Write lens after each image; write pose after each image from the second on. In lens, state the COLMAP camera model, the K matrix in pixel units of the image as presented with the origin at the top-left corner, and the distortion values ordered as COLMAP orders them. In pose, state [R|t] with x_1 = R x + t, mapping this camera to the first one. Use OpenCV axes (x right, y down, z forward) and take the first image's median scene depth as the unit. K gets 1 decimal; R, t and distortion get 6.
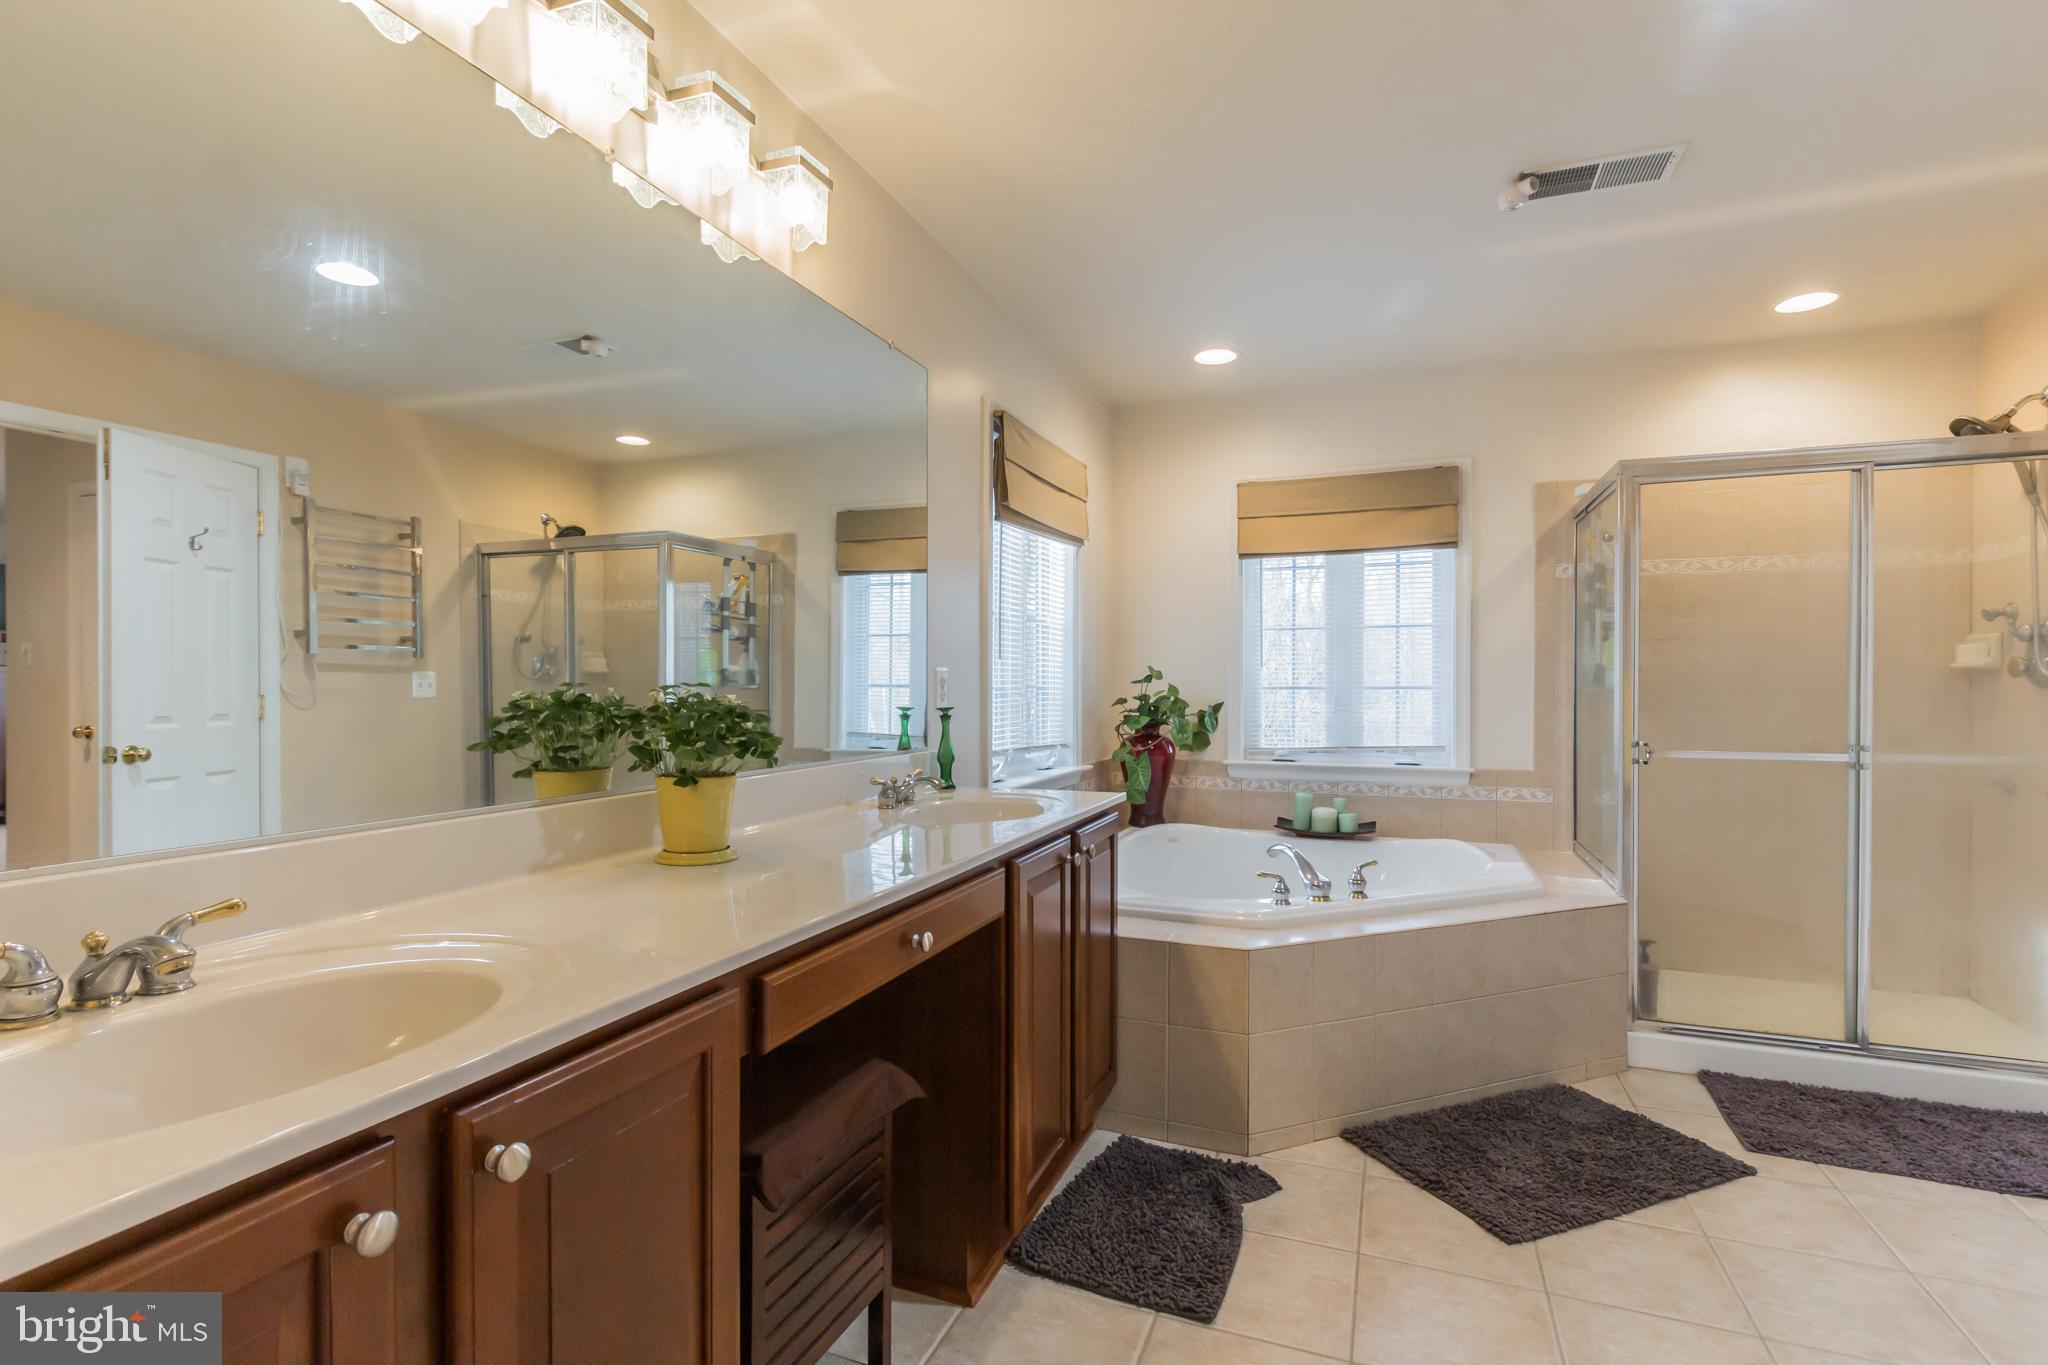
lens RADIAL K [[973.1, 0, 1021.7], [0, 973.1, 687.0], [0, 0, 1]] dist [0.005185, 0.000632]
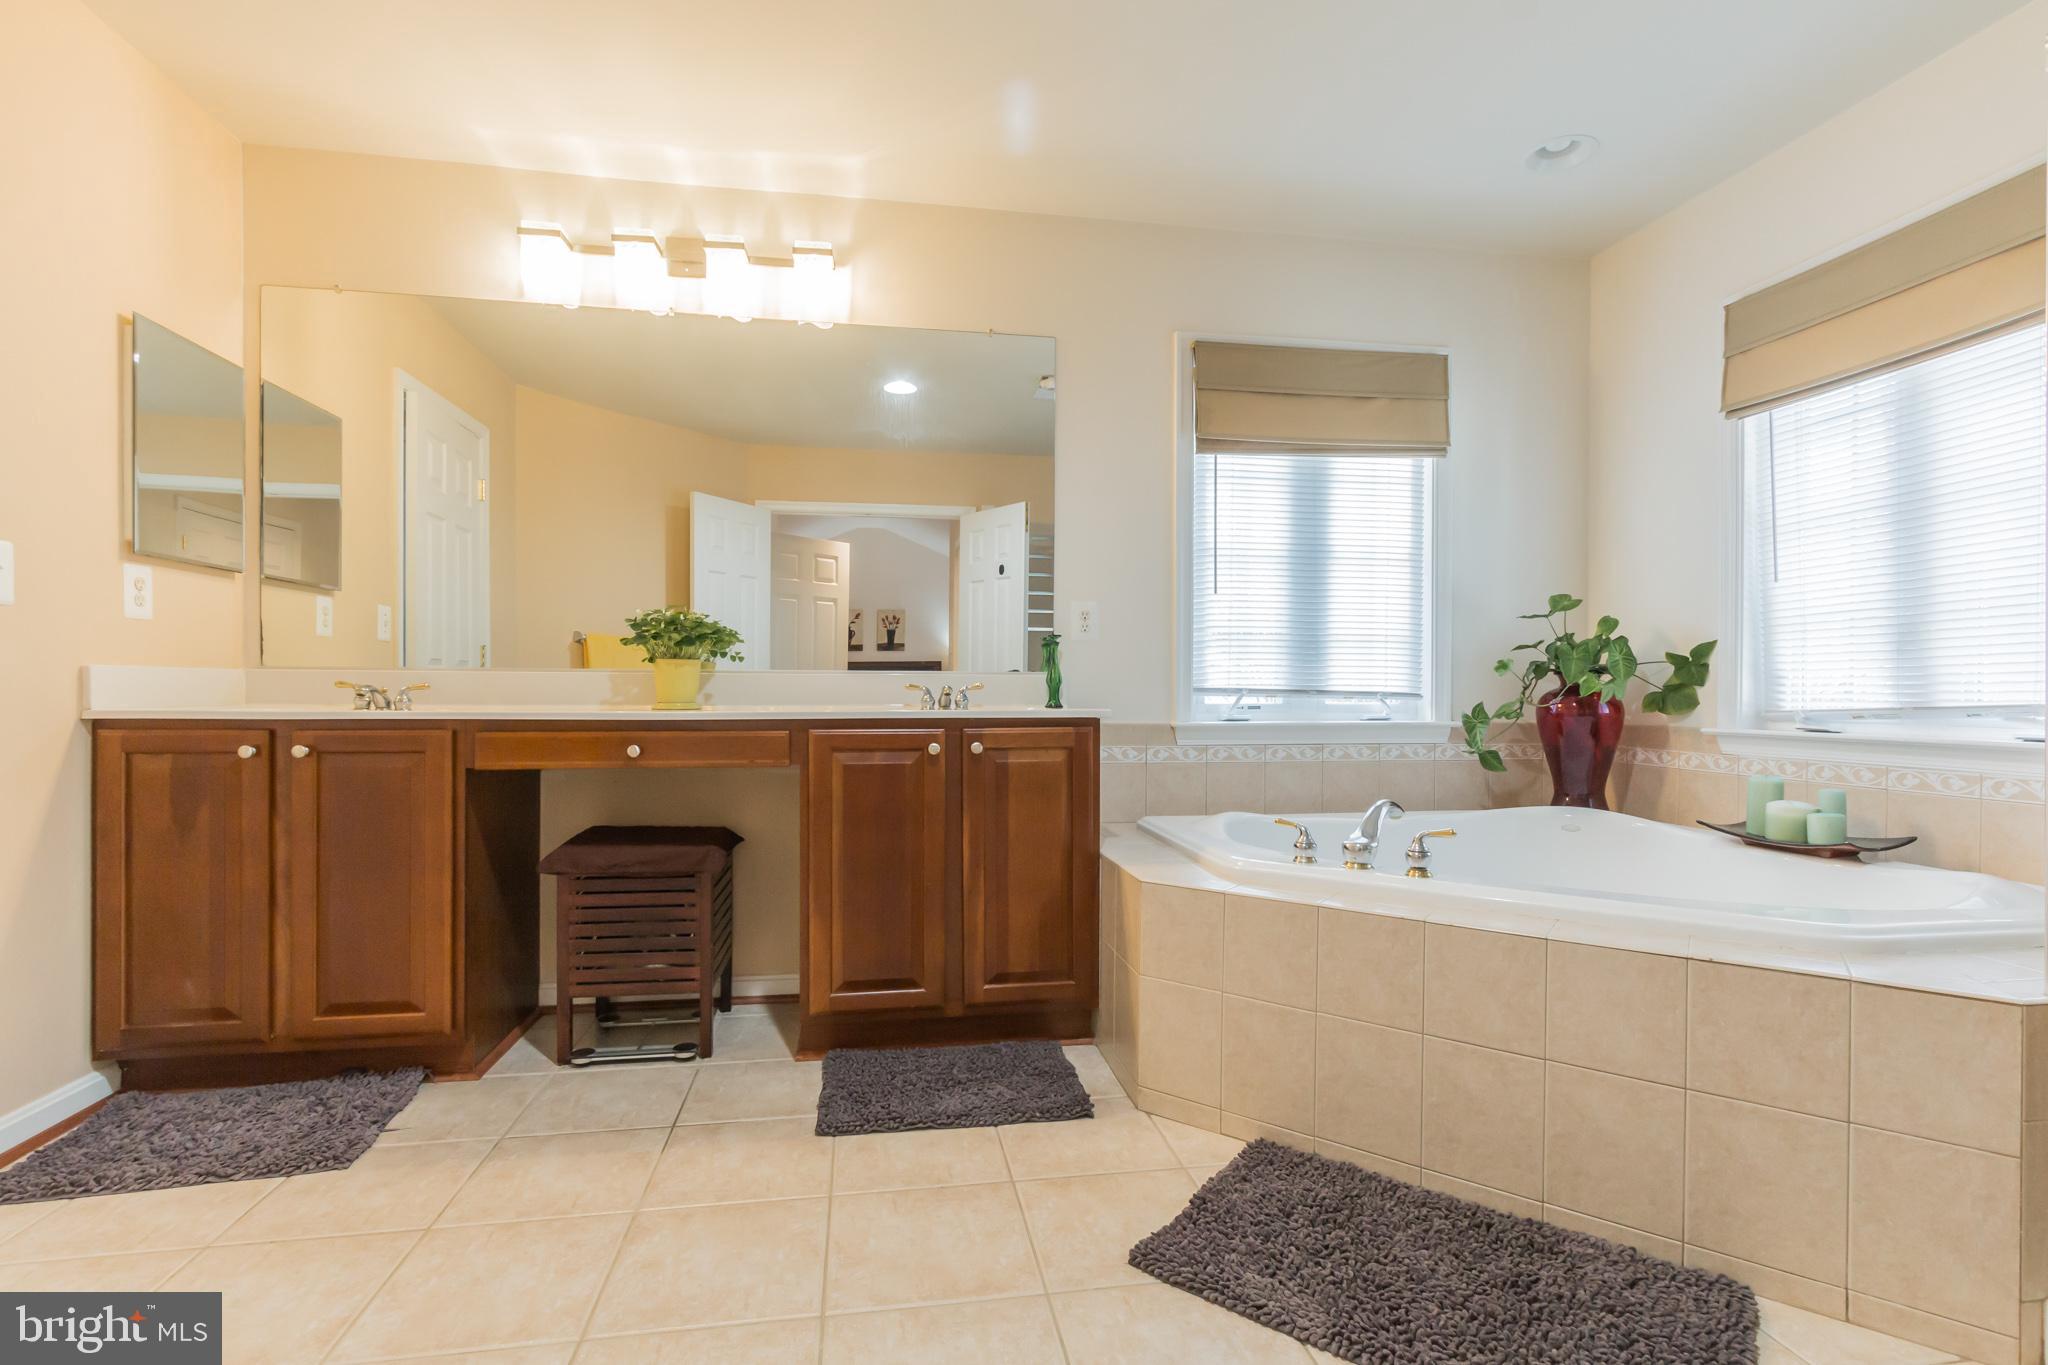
lens RADIAL K [[973.1, 0, 1014.8], [0, 973.1, 685.8], [0, 0, 1]] dist [0.005185, 0.000632]
pose [[0.500115, -0.004238, -0.865949, 0.572387], [-0.007887, 0.999924, -0.009449, 0.059224], [0.865923, 0.011555, 0.500044, 0.266440]]
